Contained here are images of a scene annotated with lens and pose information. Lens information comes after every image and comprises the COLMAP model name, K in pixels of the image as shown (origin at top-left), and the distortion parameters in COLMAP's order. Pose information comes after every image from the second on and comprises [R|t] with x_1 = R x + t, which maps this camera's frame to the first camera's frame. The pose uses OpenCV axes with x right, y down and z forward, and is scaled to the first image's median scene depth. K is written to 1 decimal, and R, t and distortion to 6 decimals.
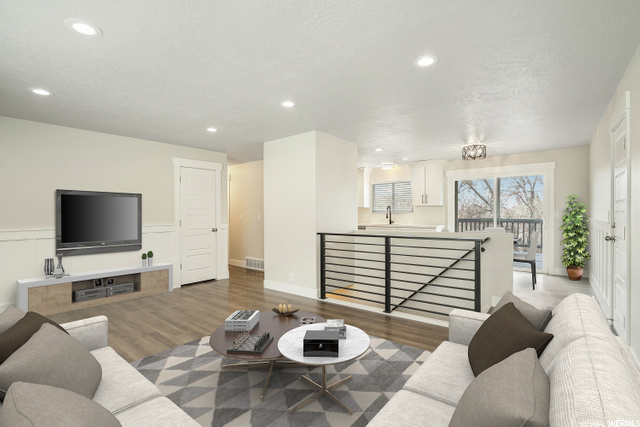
lens RADIAL K [[300.3, 0, 318.2], [0, 300.3, 213.1], [0, 0, 1]] dist [-0.038024, 0.003109]
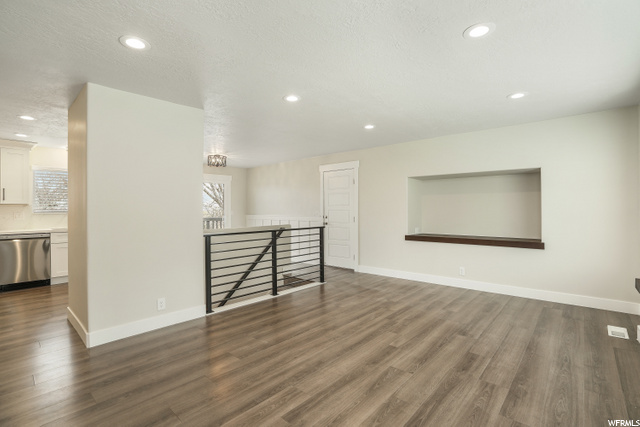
lens RADIAL K [[300.3, 0, 318.6], [0, 300.3, 211.4], [0, 0, 1]] dist [-0.038024, 0.003109]
pose [[0.064458, 0.003759, 0.997913, -0.801927], [0.006090, 0.999973, -0.004160, 0.007374], [-0.997902, 0.006345, 0.064434, 0.642262]]
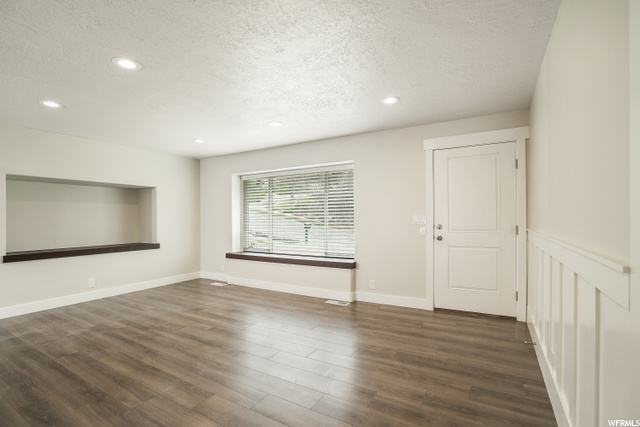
lens RADIAL K [[300.3, 0, 323.0], [0, 300.3, 216.6], [0, 0, 1]] dist [-0.038024, 0.003109]
pose [[-0.988578, 0.018654, -0.149552, -0.346791], [0.019195, 0.999813, -0.002176, 0.008815], [0.149483, -0.005021, -0.988752, 1.323238]]
